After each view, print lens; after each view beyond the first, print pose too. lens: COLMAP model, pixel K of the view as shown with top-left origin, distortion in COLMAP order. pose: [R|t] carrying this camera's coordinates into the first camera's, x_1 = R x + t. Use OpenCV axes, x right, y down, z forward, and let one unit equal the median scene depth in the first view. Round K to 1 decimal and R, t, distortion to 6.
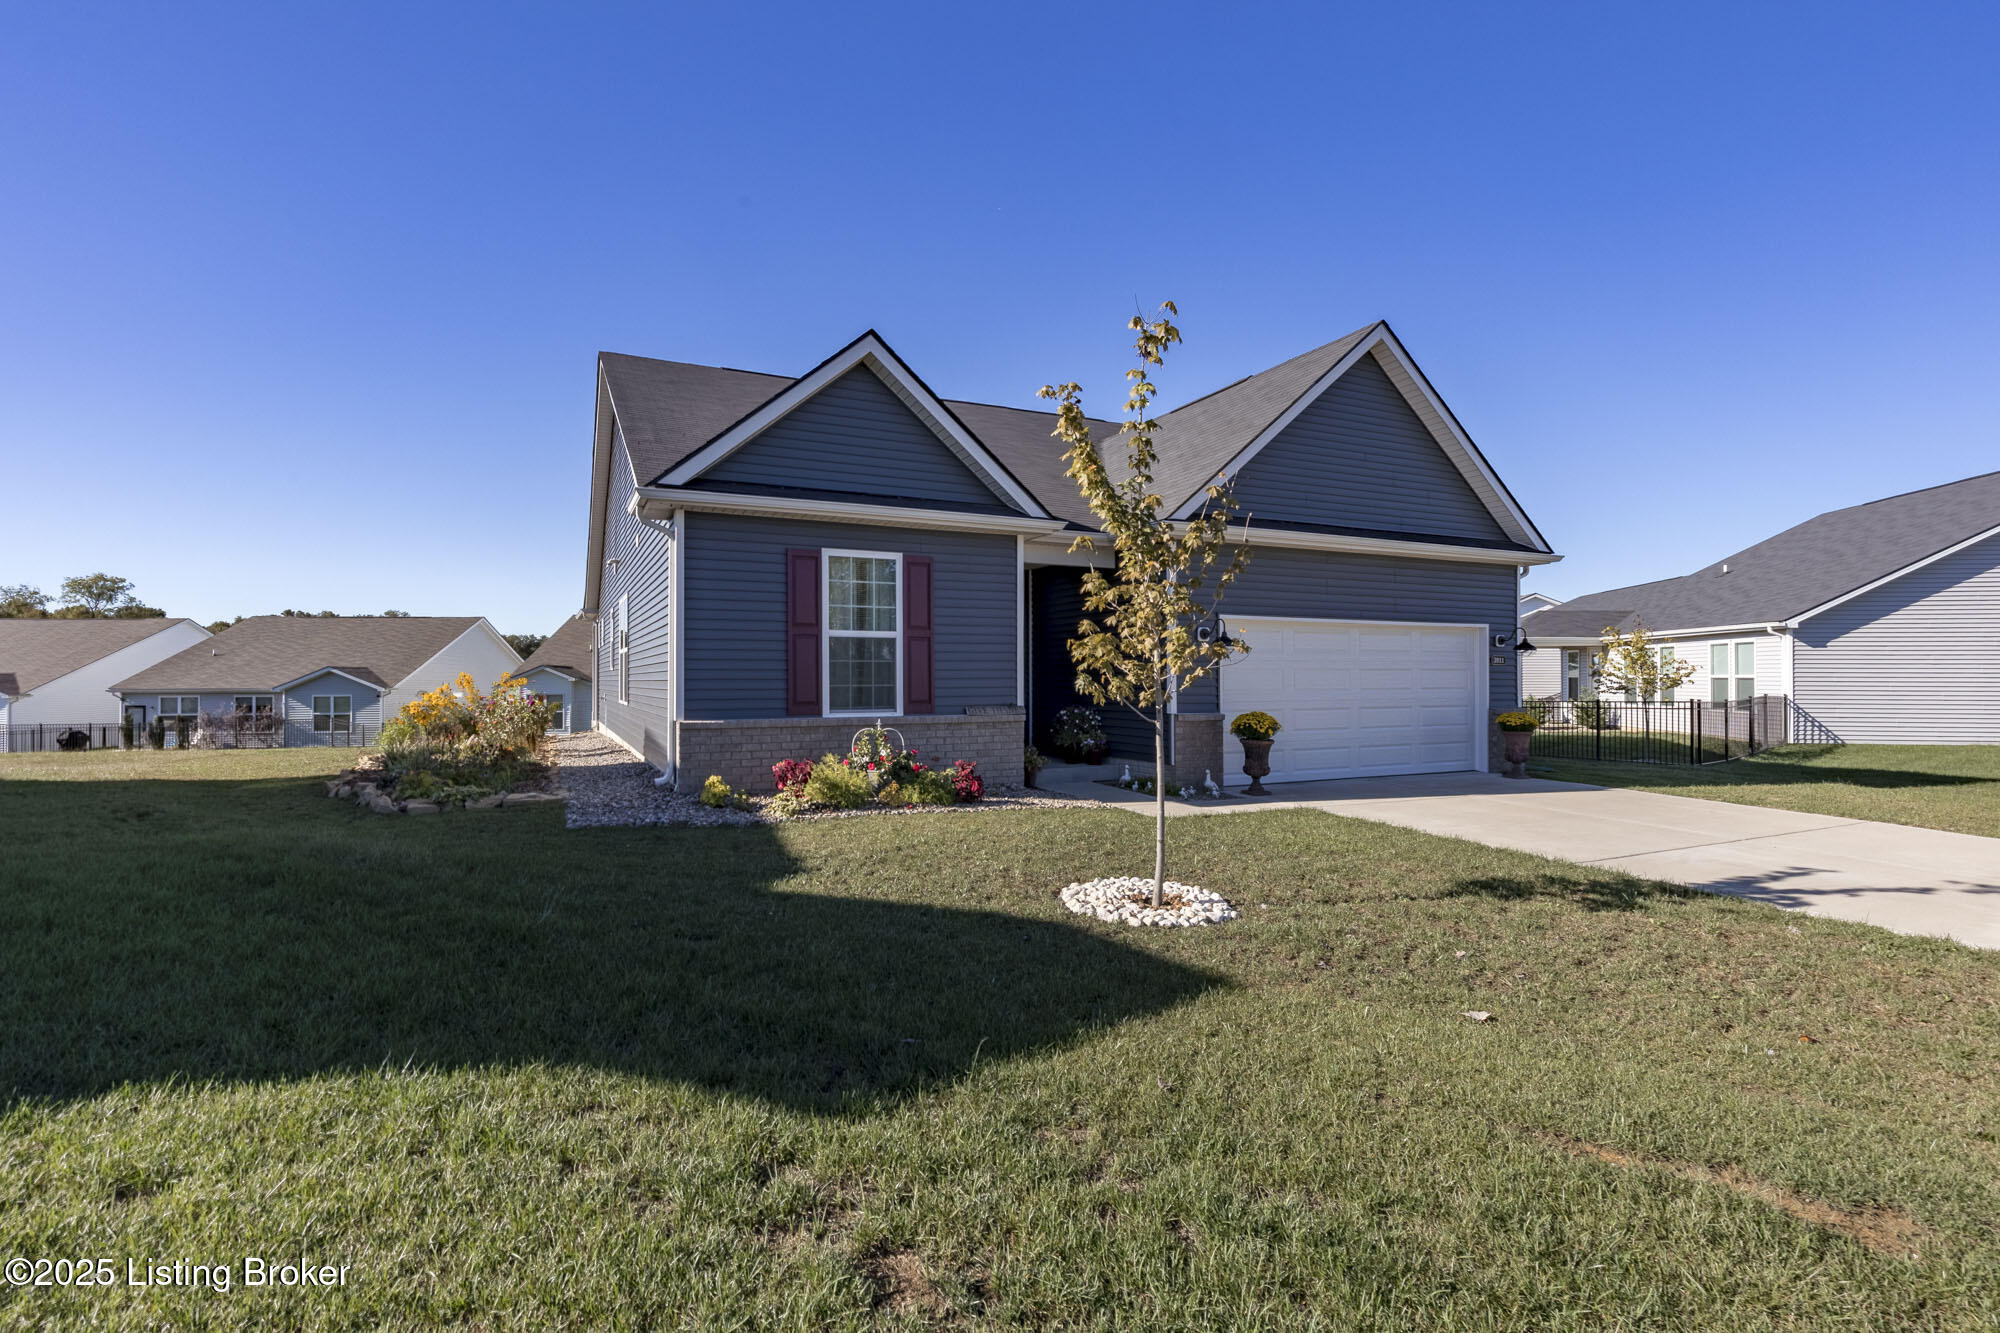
lens RADIAL K [[920.6, 0, 990.7], [0, 920.6, 661.3], [0, 0, 1]] dist [0.009769, 0.000959]
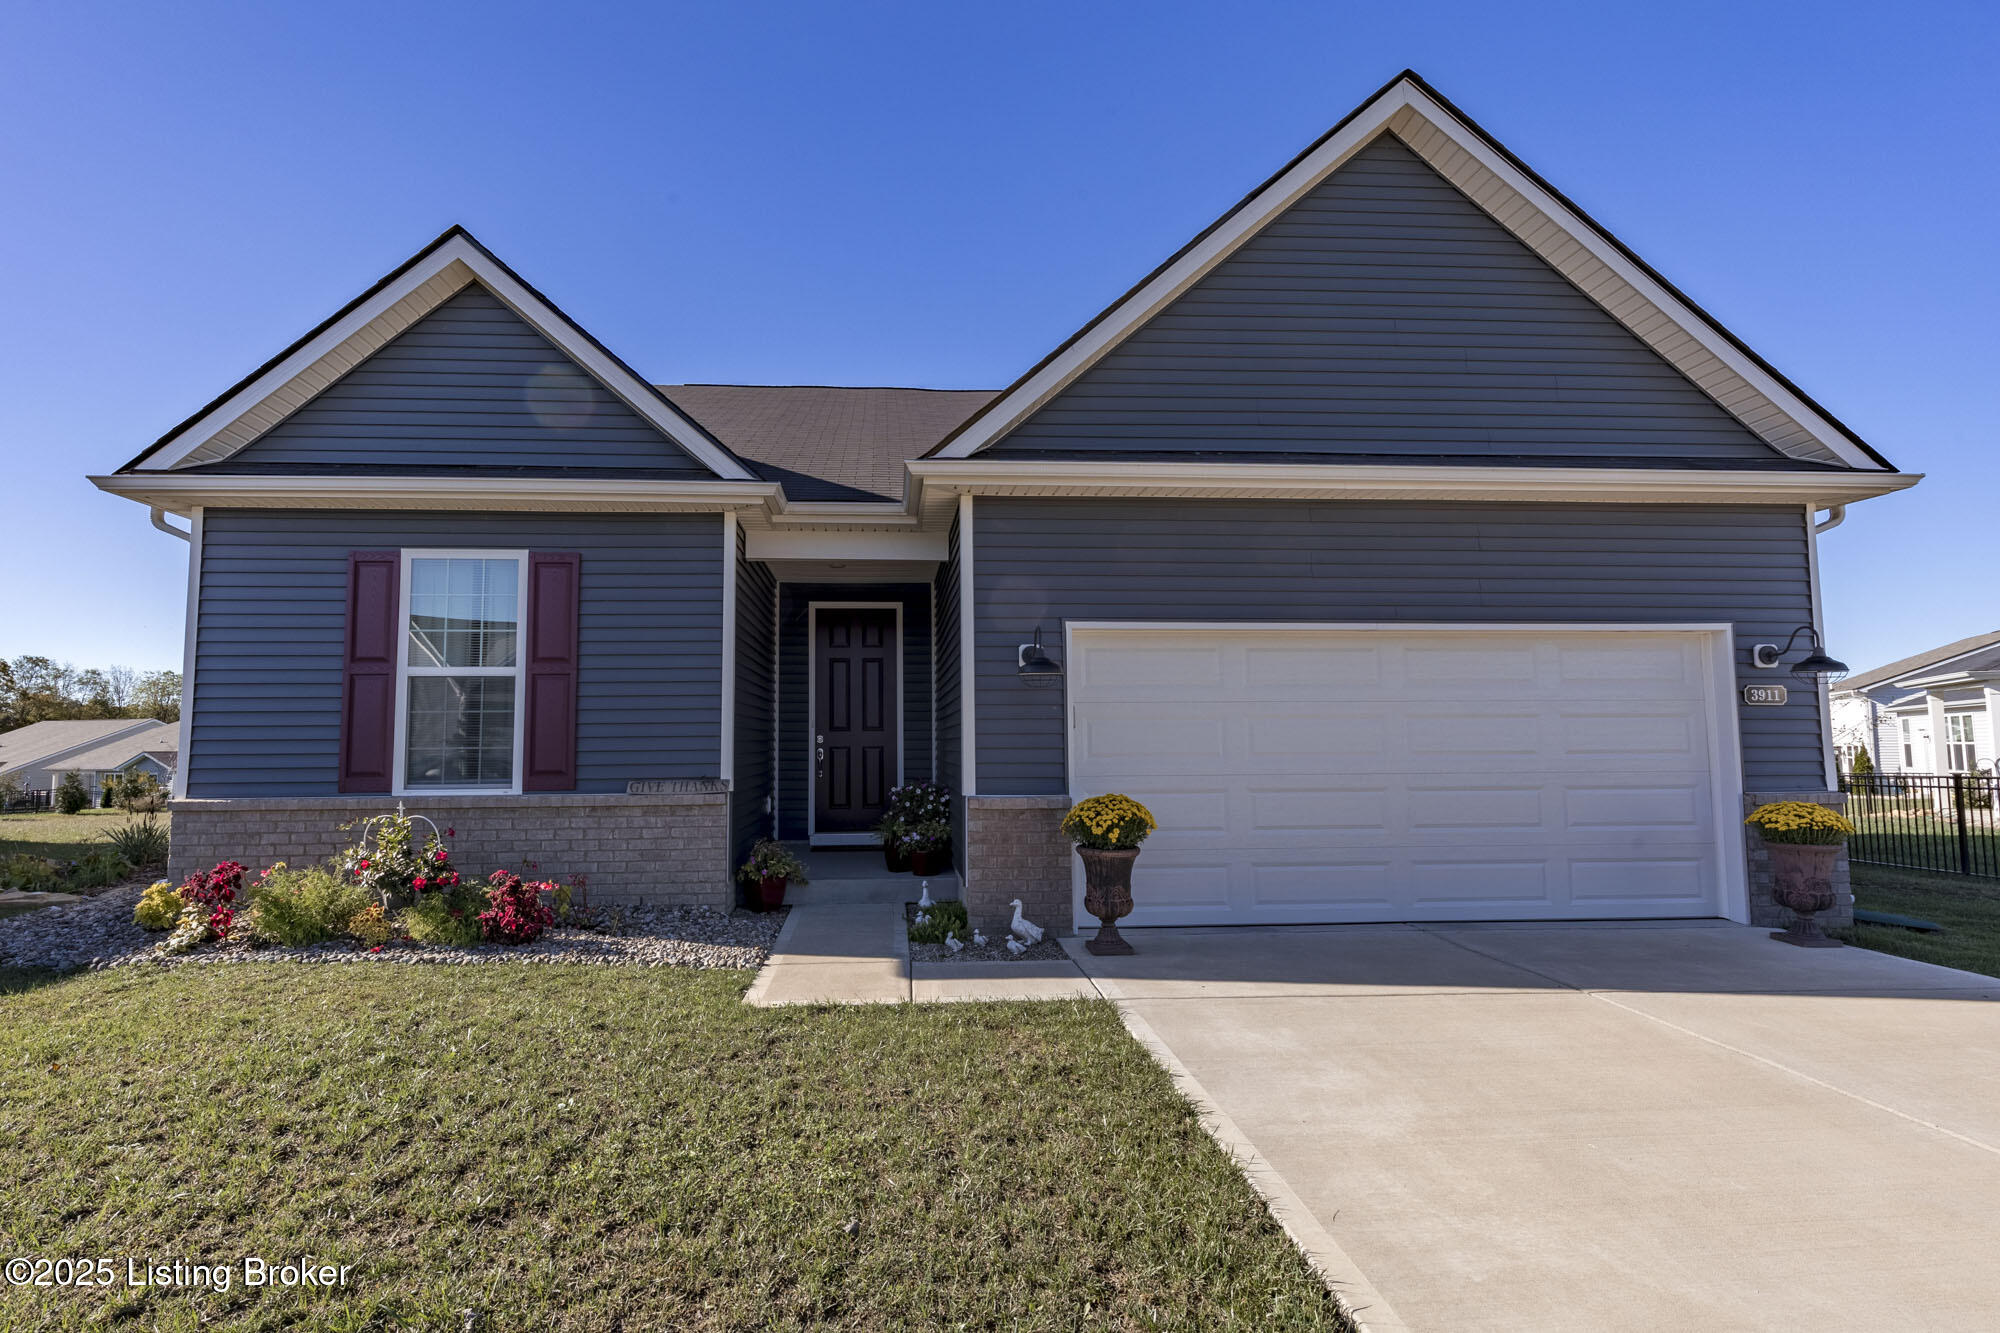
lens RADIAL K [[920.6, 0, 950.5], [0, 920.6, 661.7], [0, 0, 1]] dist [0.009769, 0.000959]
pose [[0.928895, -0.033618, -0.368815, 0.424113], [0.011693, 0.998037, -0.061524, 0.008552], [0.370160, 0.052837, 0.927464, 0.482597]]
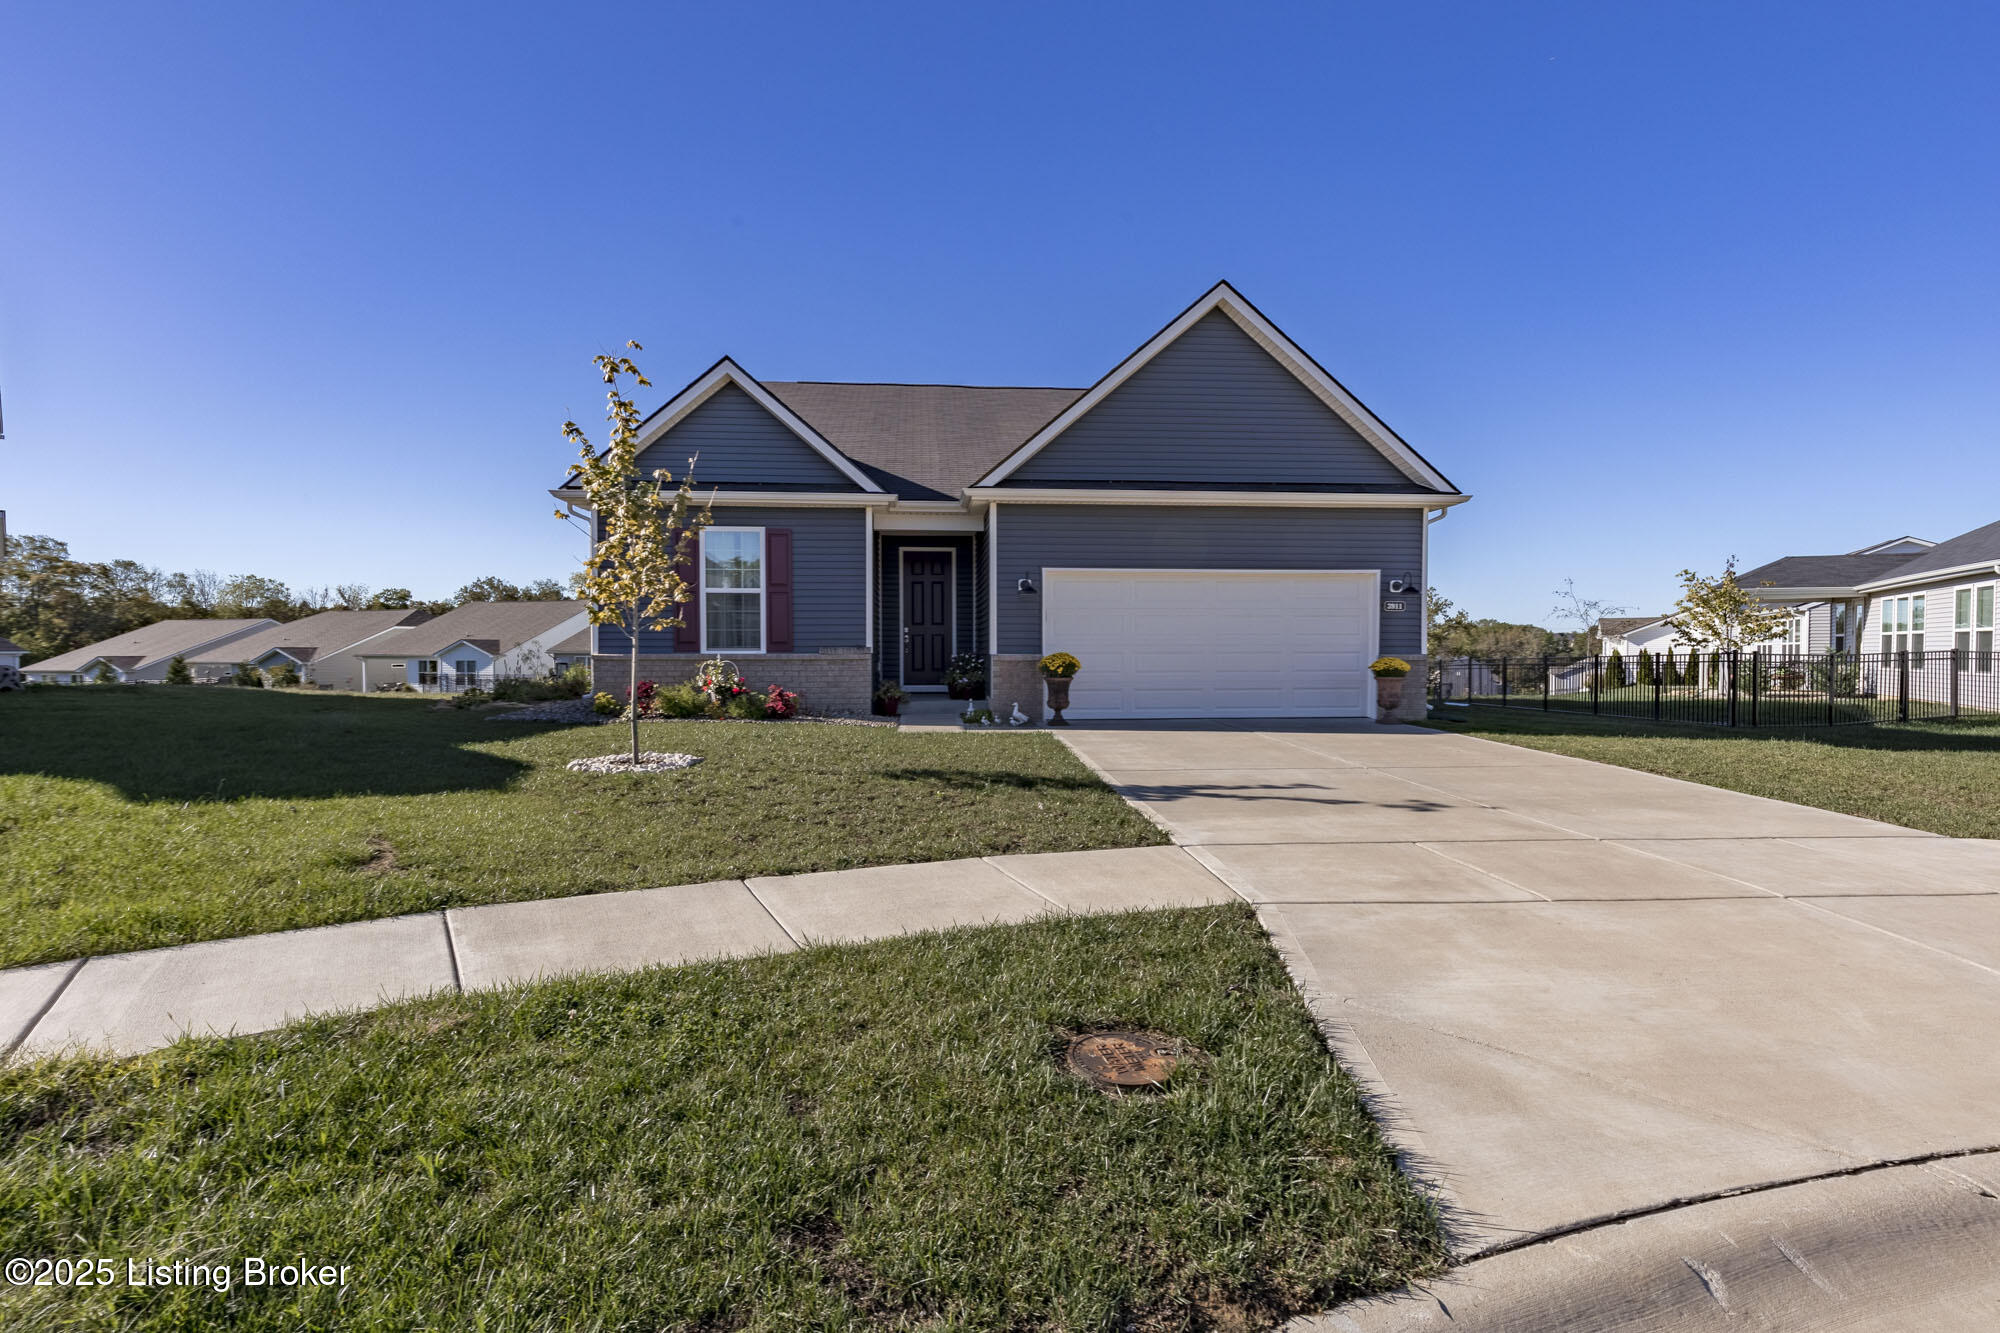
lens RADIAL K [[920.6, 0, 1005.5], [0, 920.6, 670.4], [0, 0, 1]] dist [0.009769, 0.000959]
pose [[0.937027, 0.011024, -0.349084, 0.653952], [0.006252, 0.998812, 0.048325, 0.021872], [0.349202, -0.047464, 0.935845, -0.092810]]
